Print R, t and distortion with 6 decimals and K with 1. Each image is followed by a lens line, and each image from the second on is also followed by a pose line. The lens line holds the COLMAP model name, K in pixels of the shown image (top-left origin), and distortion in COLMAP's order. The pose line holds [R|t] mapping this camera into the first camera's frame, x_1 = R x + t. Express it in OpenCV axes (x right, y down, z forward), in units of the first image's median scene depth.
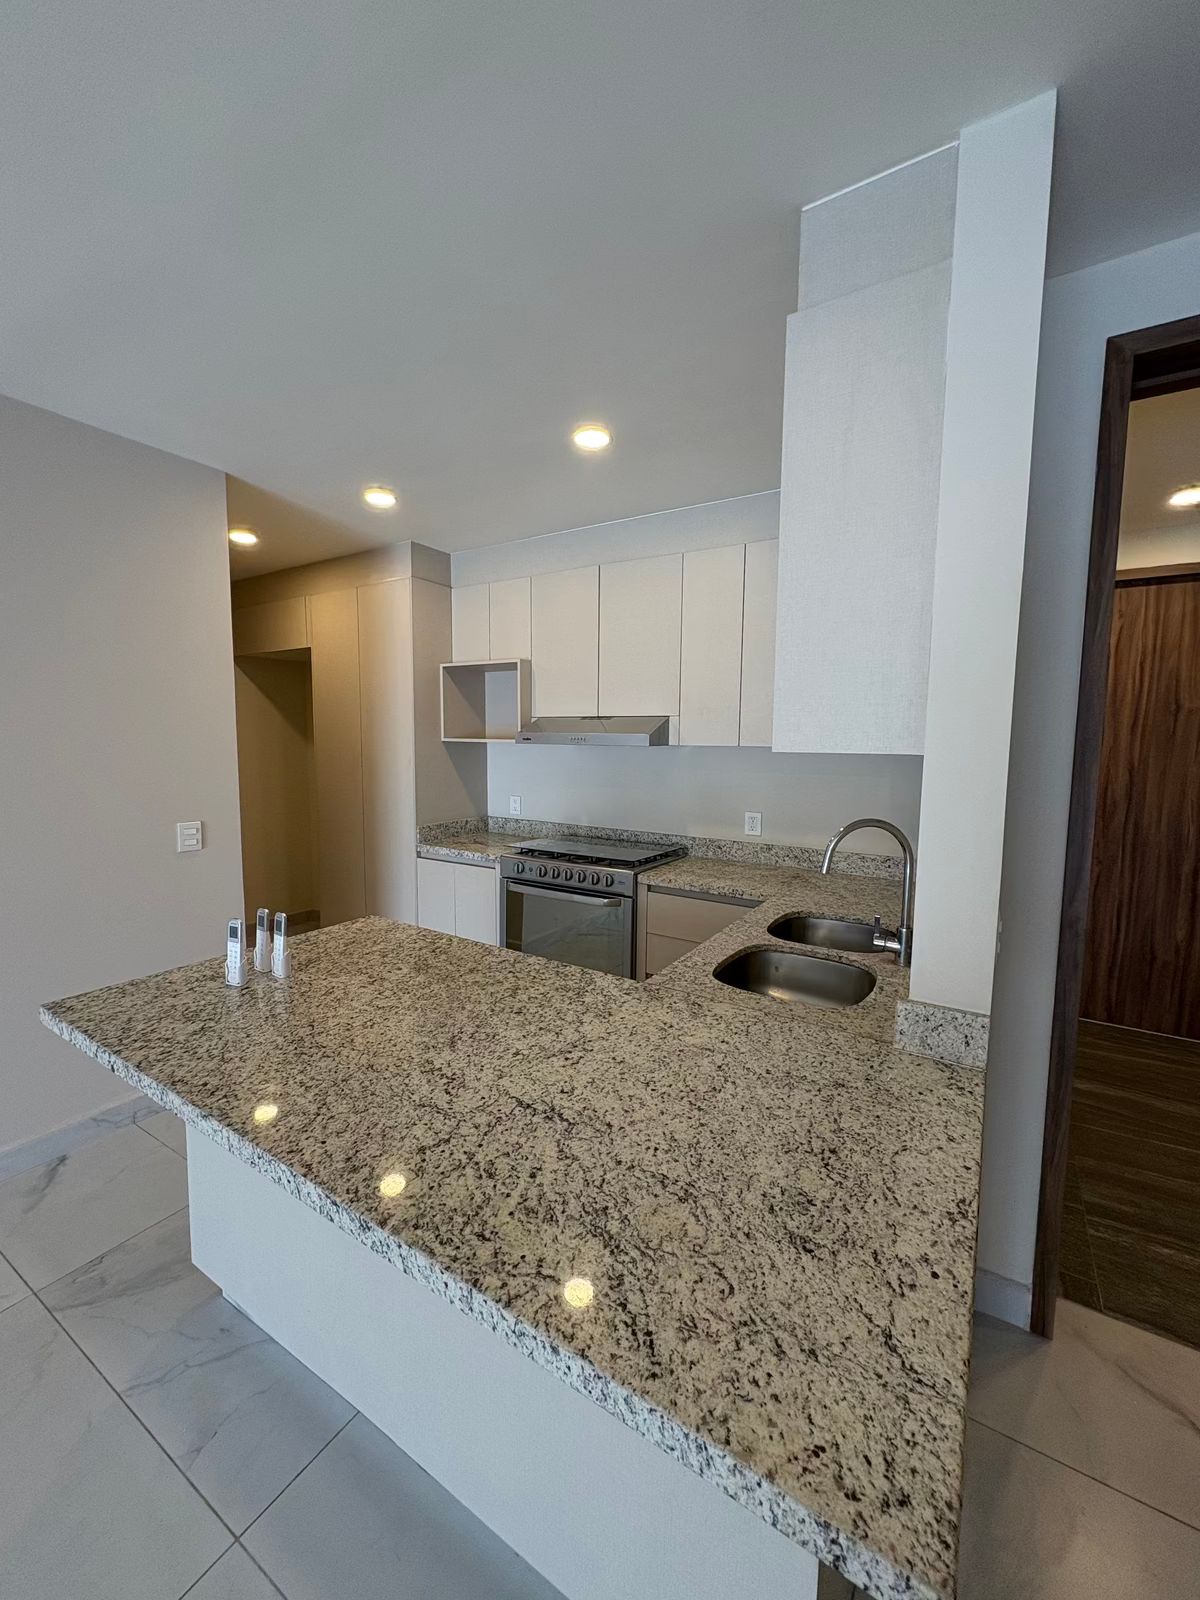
lens RADIAL K [[636.2, 0, 604.2], [0, 636.2, 794.7], [0, 0, 1]] dist [-0.000457, -0.000857]
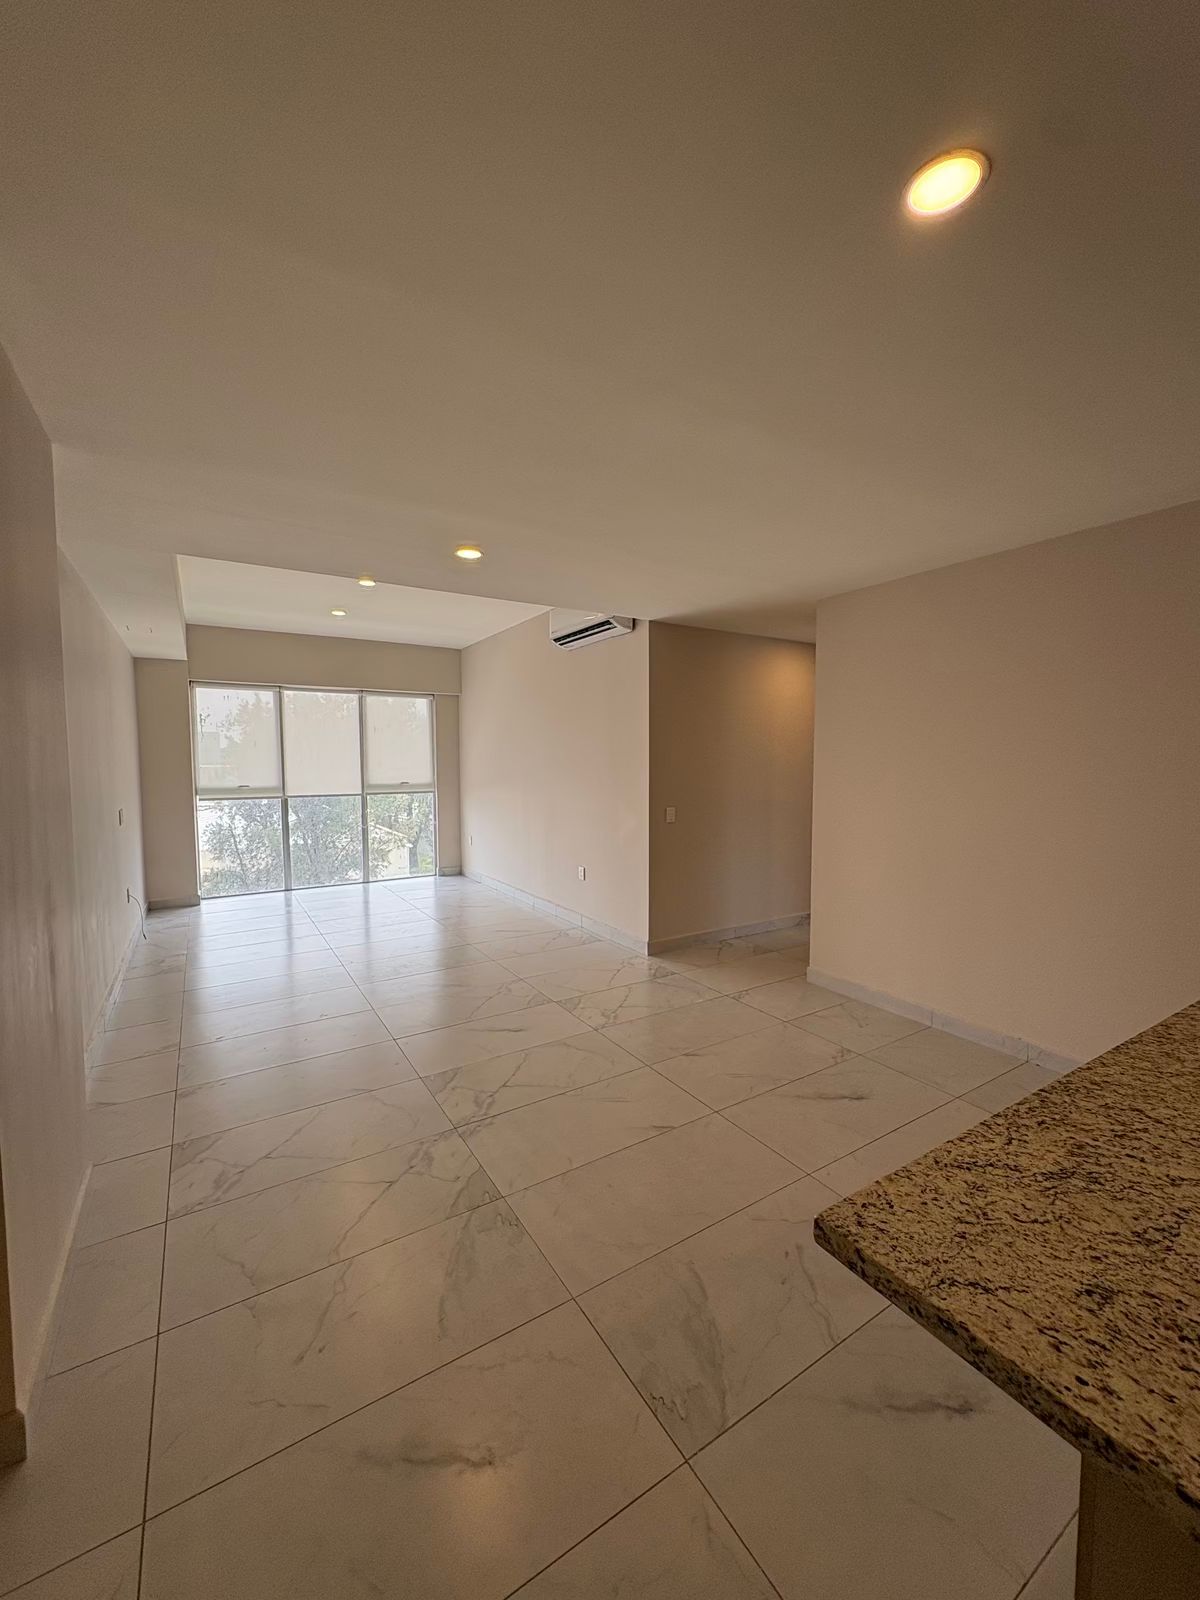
lens RADIAL K [[636.2, 0, 593.0], [0, 636.2, 800.2], [0, 0, 1]] dist [-0.000457, -0.000857]
pose [[-0.451974, 0.046523, -0.890817, 1.725949], [-0.077876, 0.992768, 0.091359, -0.086000], [0.888625, 0.110666, -0.445082, 0.761586]]
